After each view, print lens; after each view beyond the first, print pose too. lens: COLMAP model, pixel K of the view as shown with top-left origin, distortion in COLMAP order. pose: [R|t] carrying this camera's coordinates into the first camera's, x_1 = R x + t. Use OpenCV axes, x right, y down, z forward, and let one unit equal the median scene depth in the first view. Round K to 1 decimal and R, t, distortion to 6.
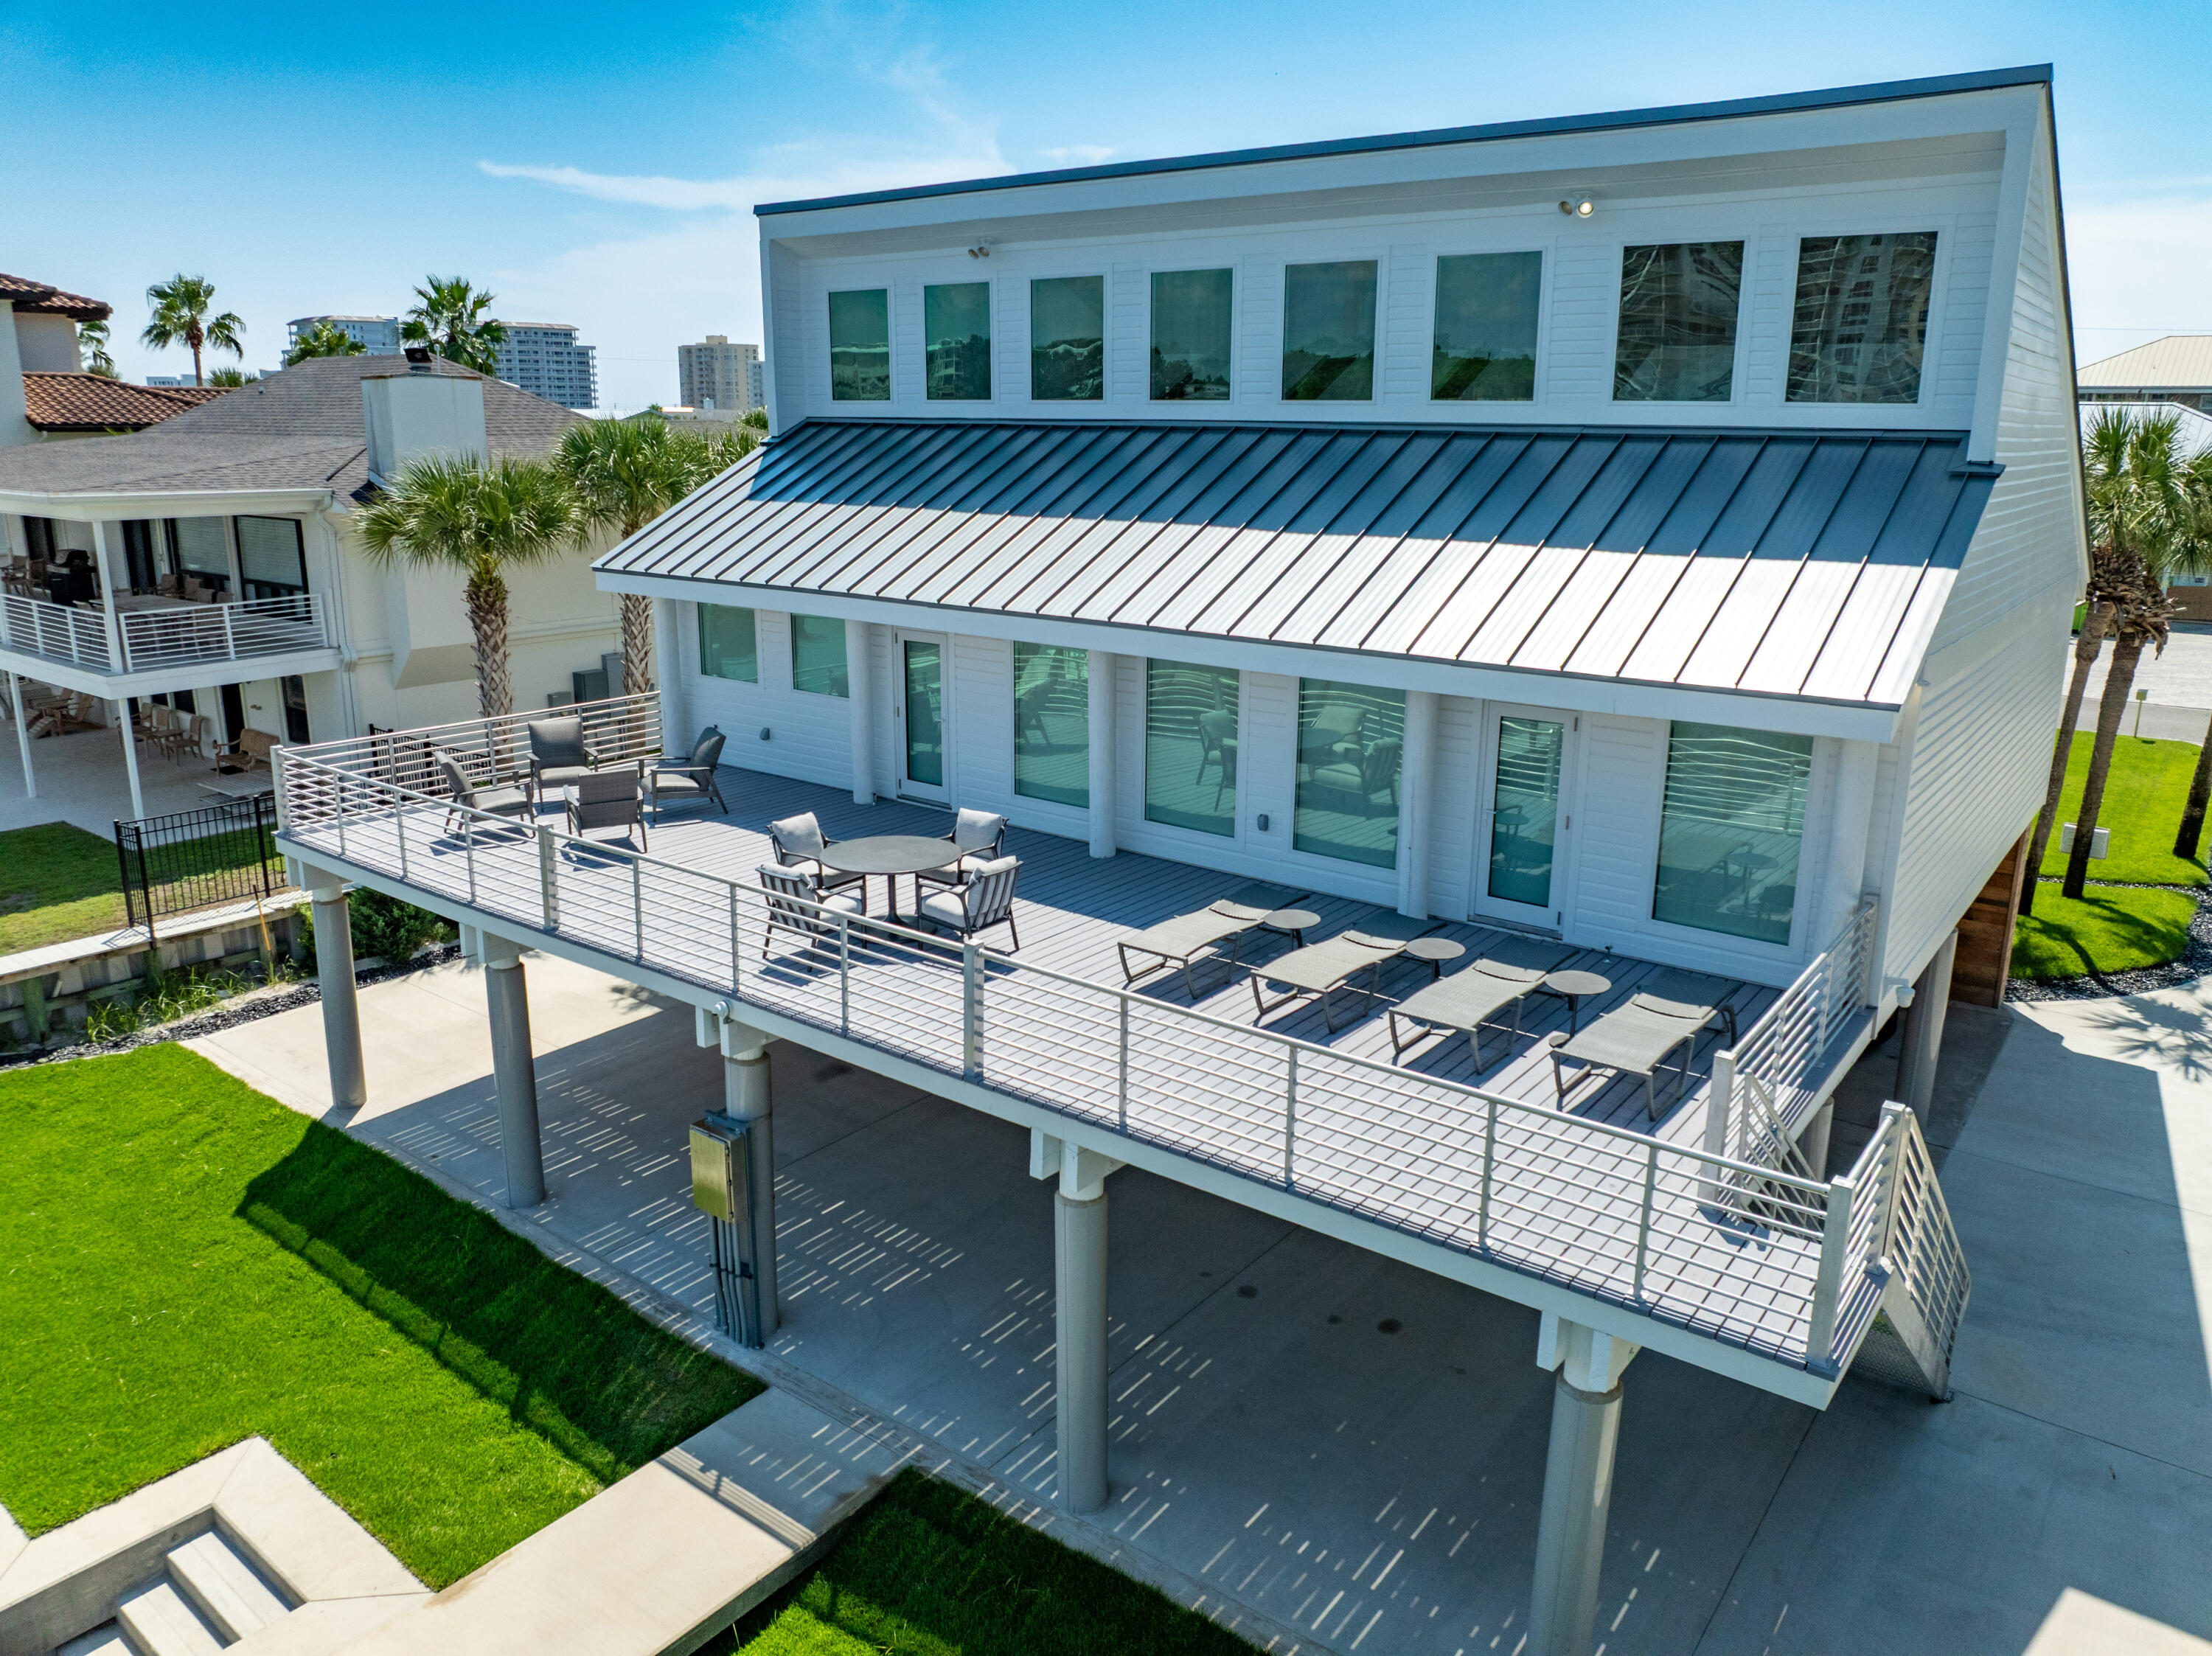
lens RADIAL K [[1564.4, 0, 1111.6], [0, 1564.4, 826.2], [0, 0, 1]] dist [-0.055603, 0.026092]
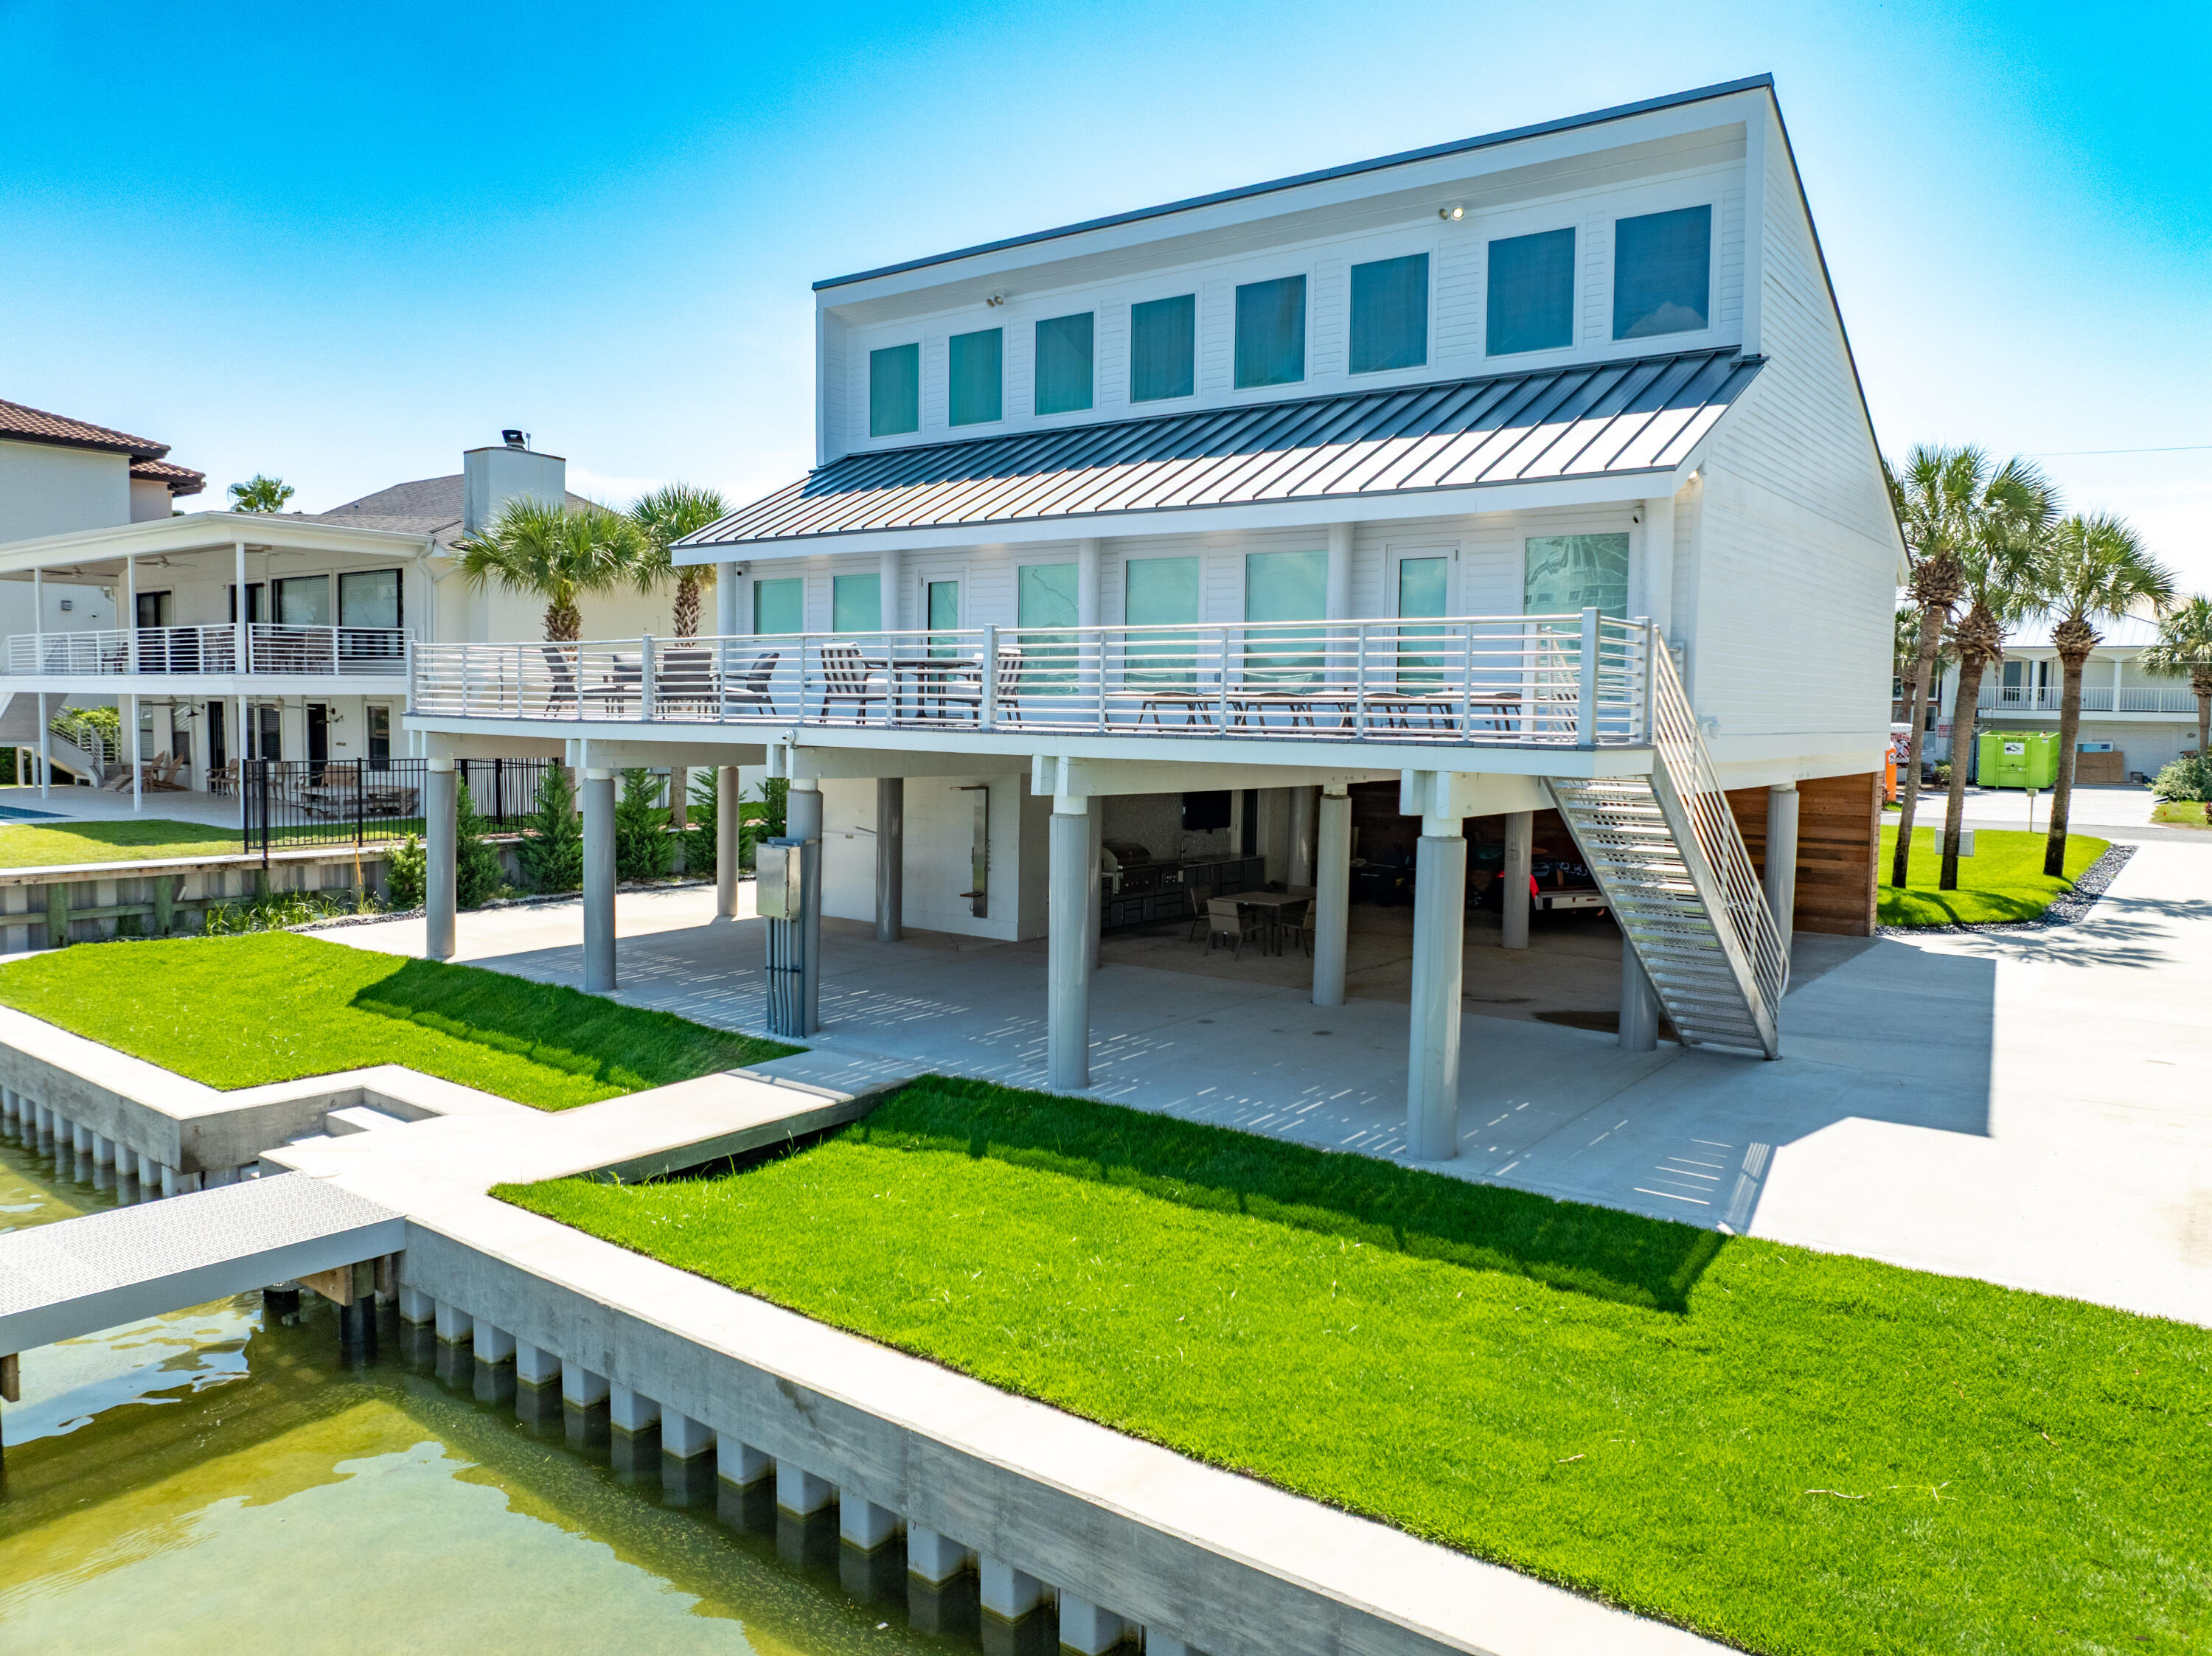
lens RADIAL K [[1564.4, 0, 1109.0], [0, 1564.4, 819.0], [0, 0, 1]] dist [-0.055603, 0.026092]
pose [[0.999966, 0.006831, 0.004620, 0.003646], [-0.005871, 0.983106, -0.182943, 0.252919], [-0.005791, 0.182910, 0.983113, -0.148765]]
